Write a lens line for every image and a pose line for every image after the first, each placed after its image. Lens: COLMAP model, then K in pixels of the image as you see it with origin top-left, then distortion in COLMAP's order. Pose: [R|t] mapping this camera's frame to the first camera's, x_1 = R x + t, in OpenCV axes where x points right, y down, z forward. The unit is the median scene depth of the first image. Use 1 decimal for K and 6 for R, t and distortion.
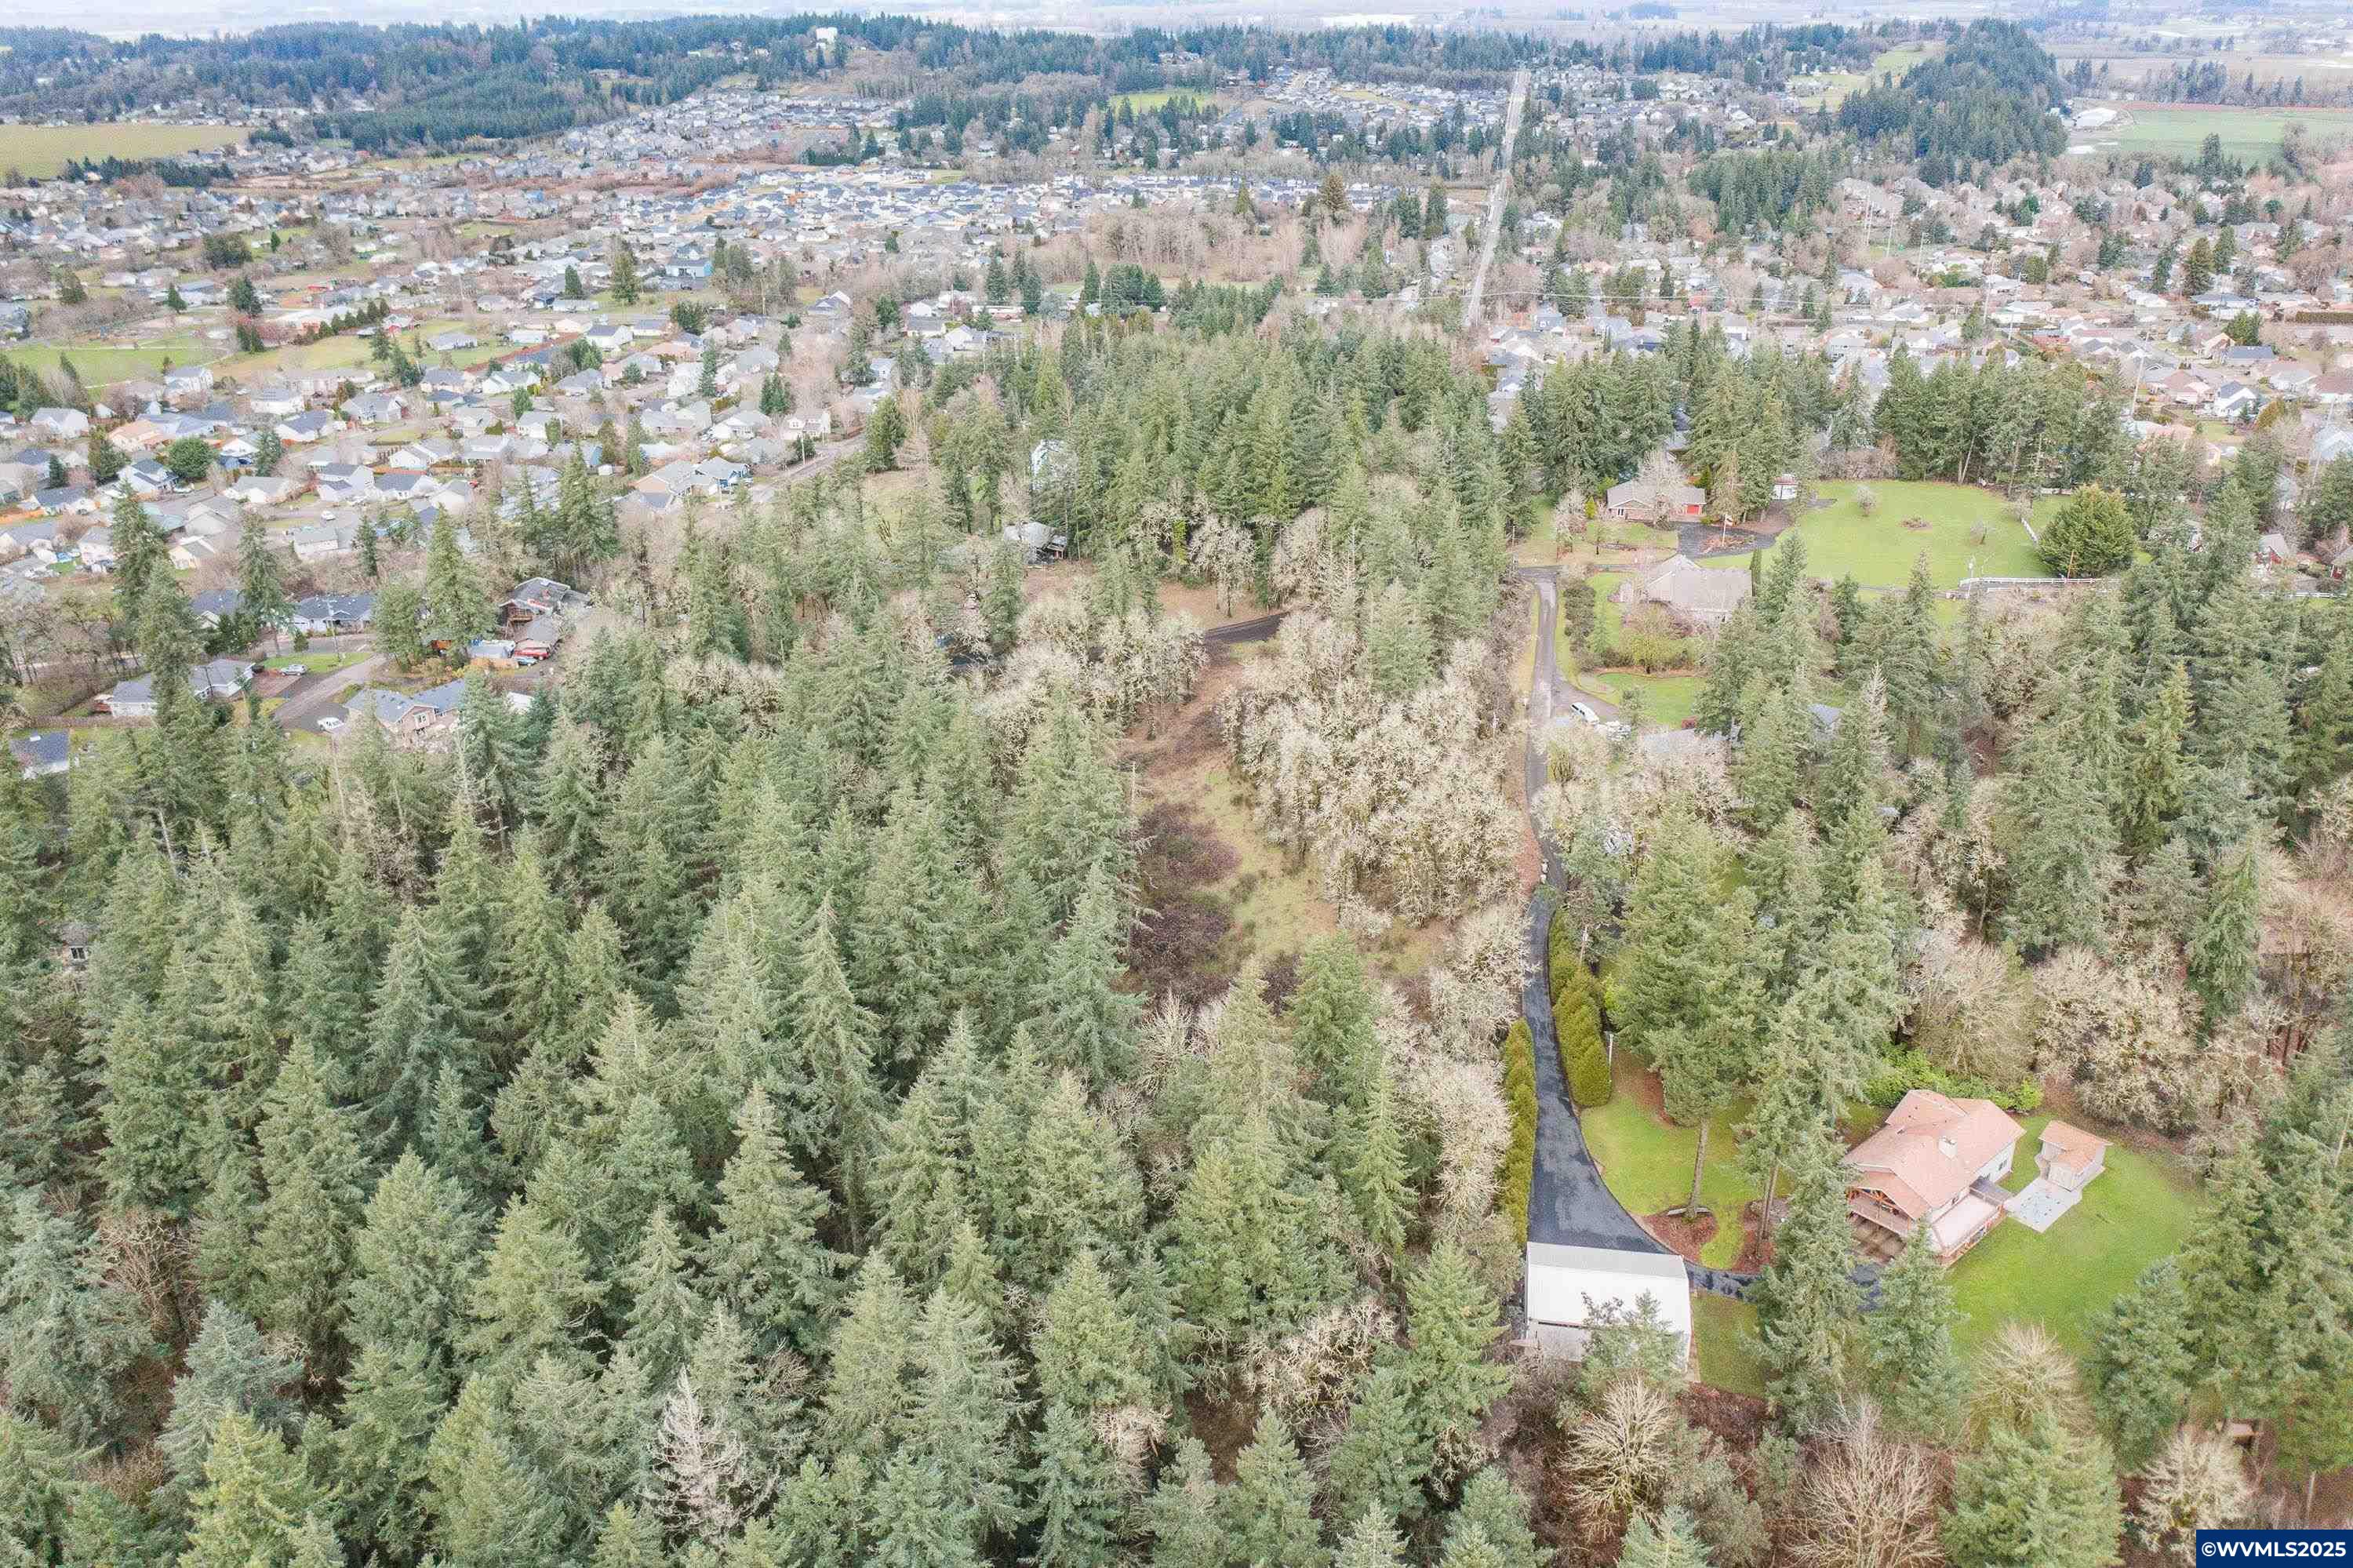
lens RADIAL K [[1883.7, 0, 1173.8], [0, 1883.7, 780.4], [0, 0, 1]] dist [-0.006332, 0.006224]
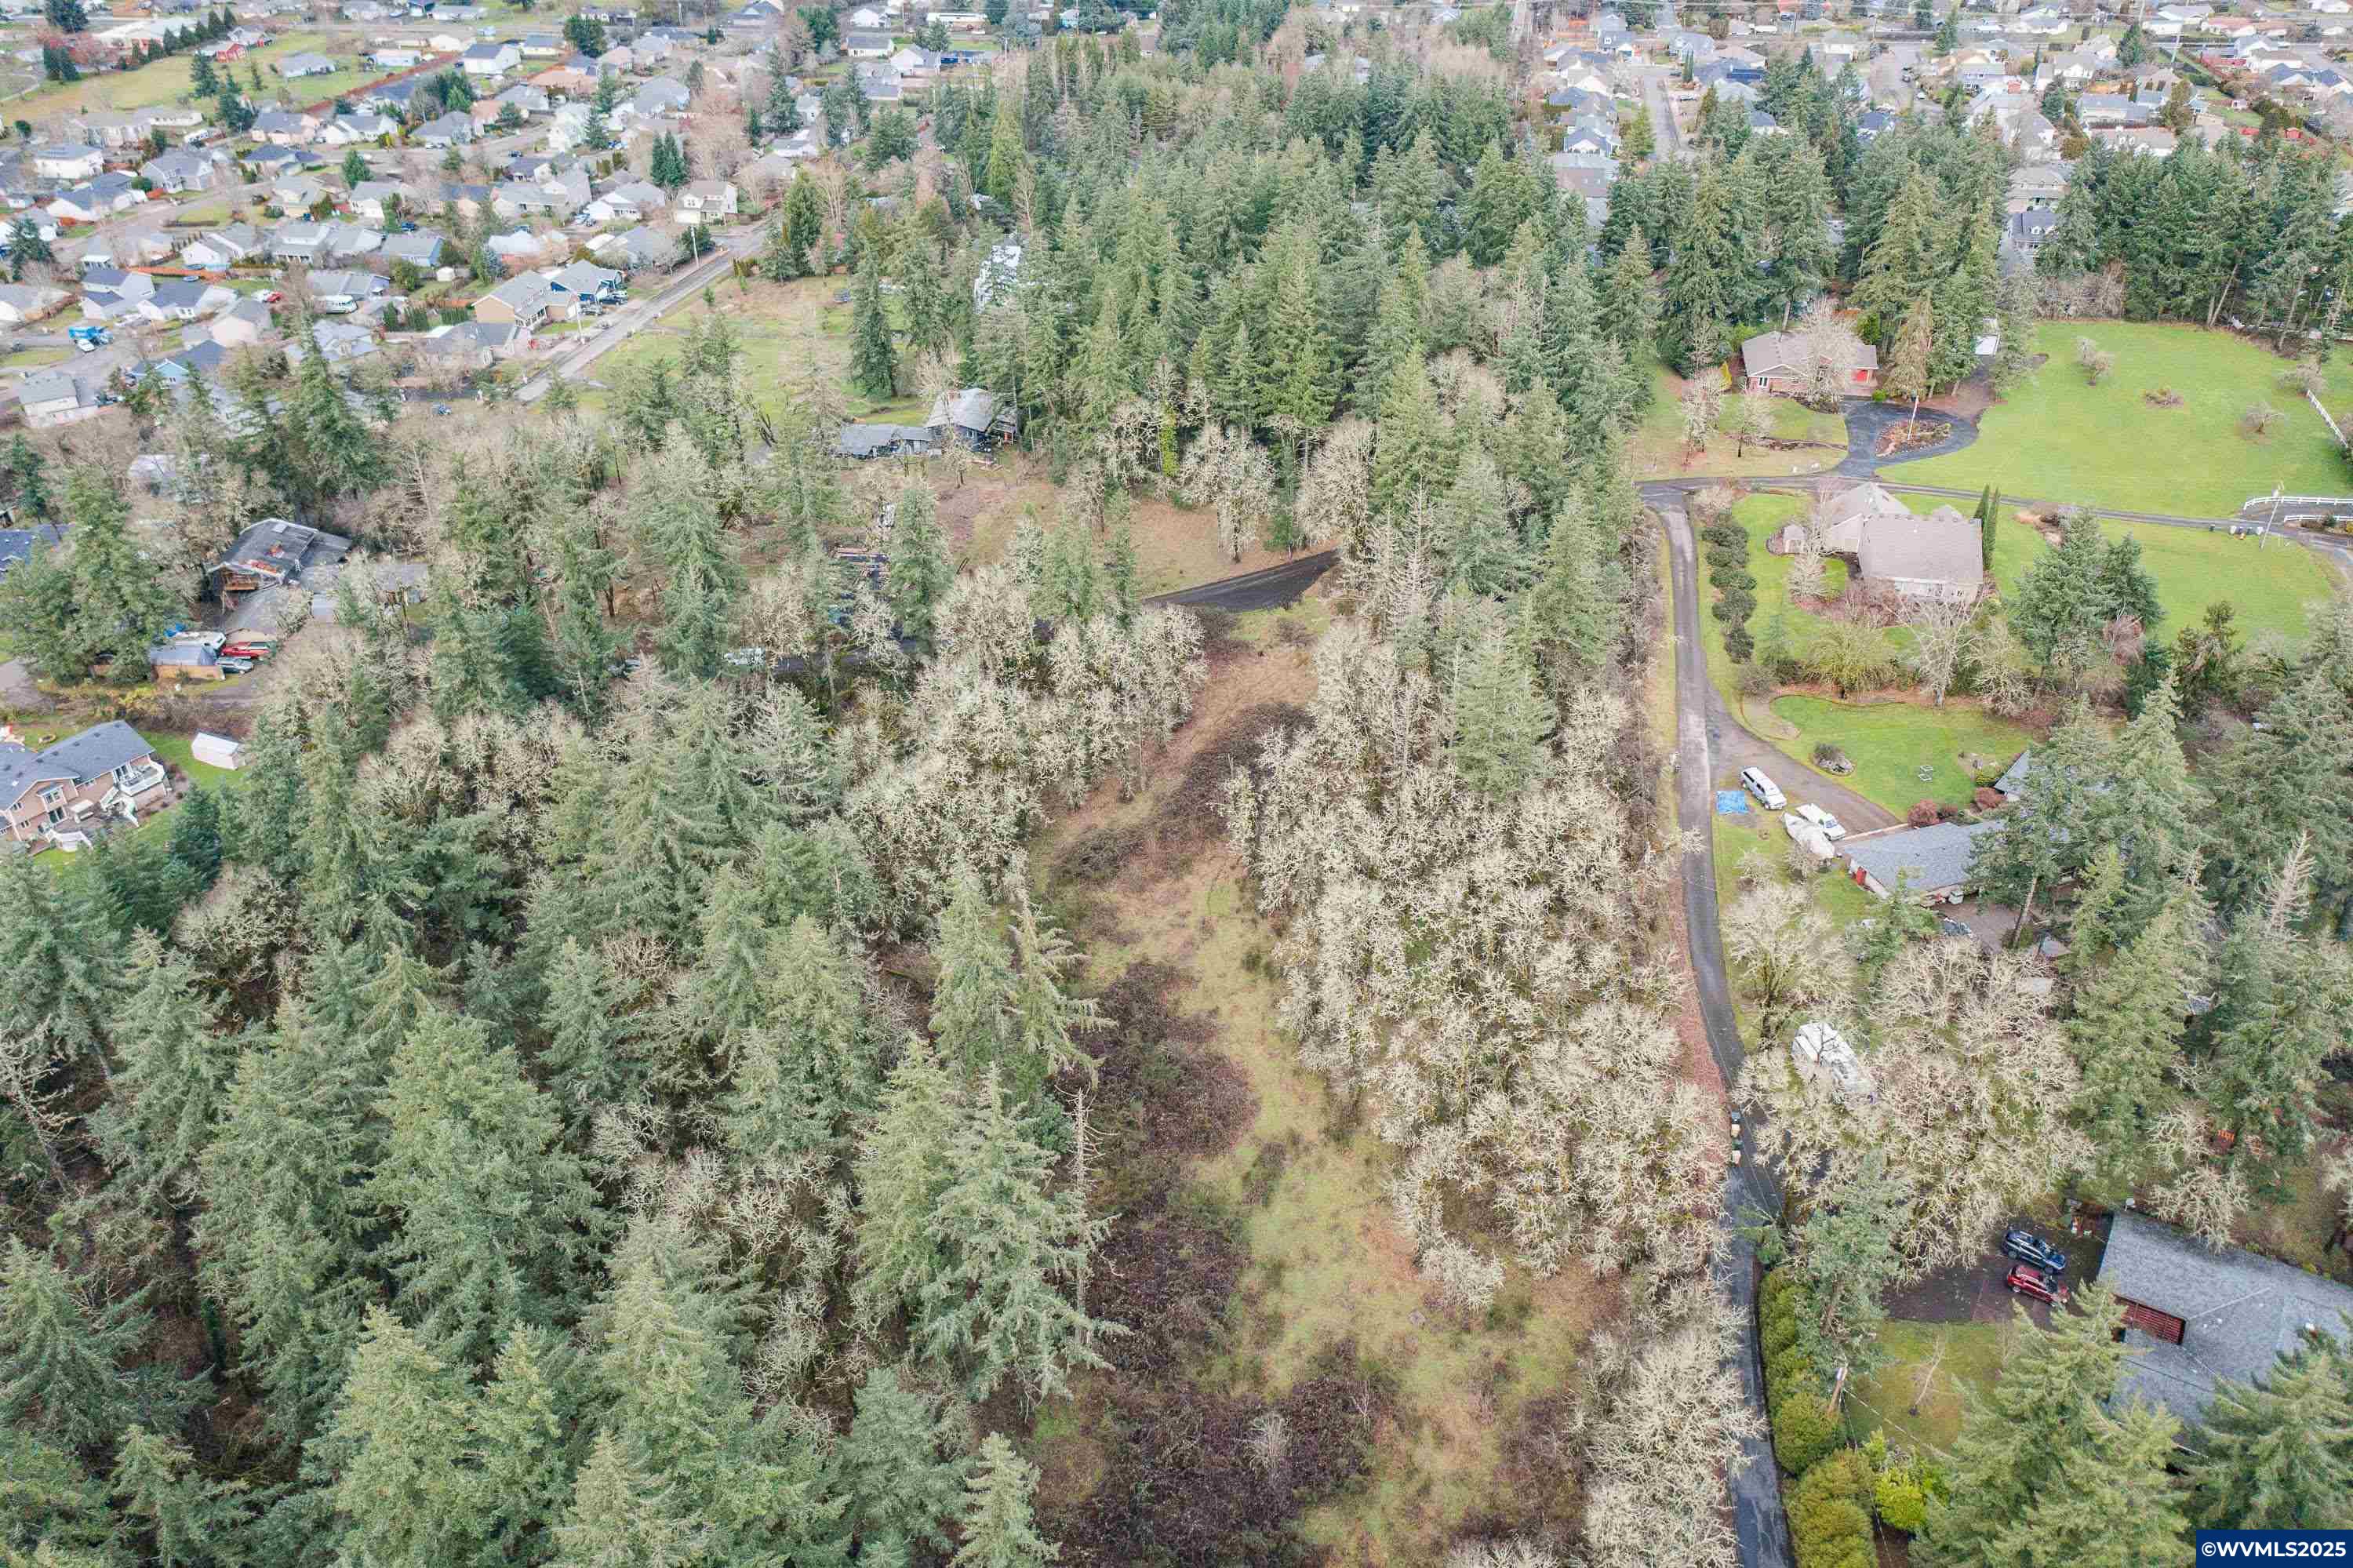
lens RADIAL K [[1883.7, 0, 1174.8], [0, 1883.7, 773.9], [0, 0, 1]] dist [-0.006332, 0.006224]
pose [[0.999989, -0.004629, 0.000631, 0.003410], [0.004467, 0.986917, 0.161168, -0.084458], [-0.001369, -0.161163, 0.986927, 0.186498]]
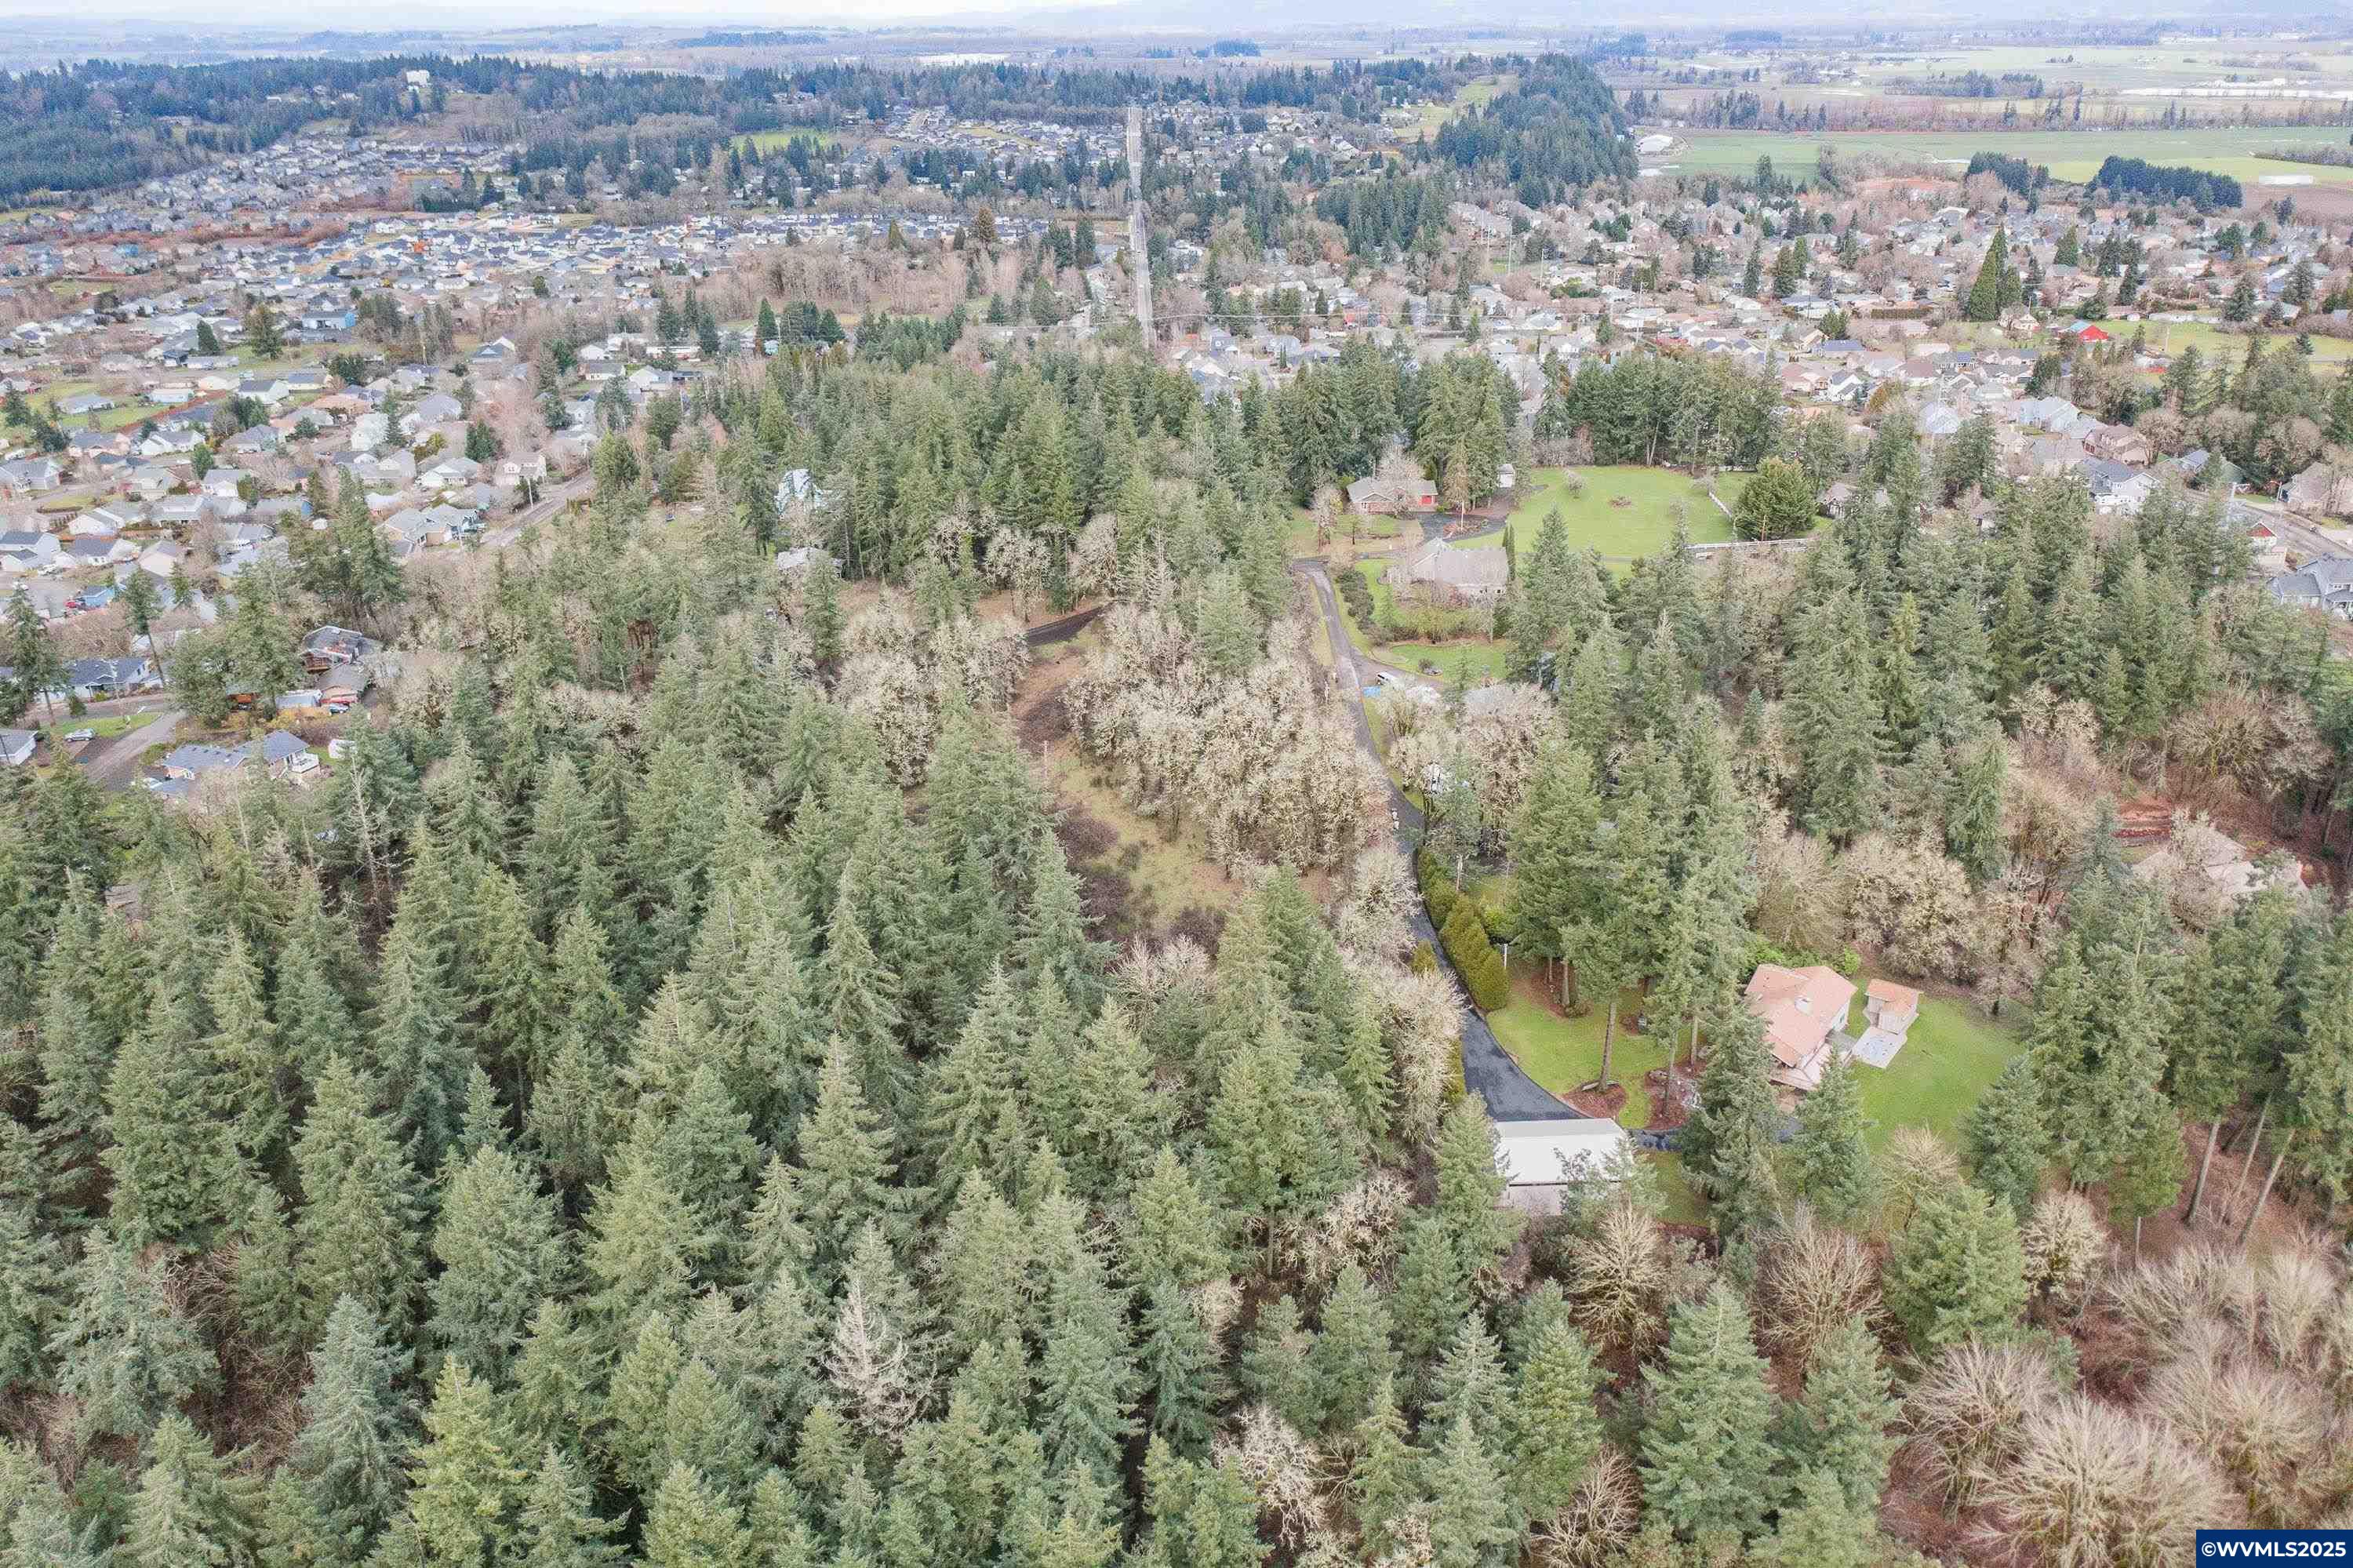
lens RADIAL K [[1883.7, 0, 1179.7], [0, 1883.7, 770.1], [0, 0, 1]] dist [-0.006332, 0.006224]
pose [[0.978580, -0.078499, 0.190311, -0.064244], [0.082820, 0.996454, -0.014847, 0.012211], [-0.188471, 0.030291, 0.981612, -0.028781]]
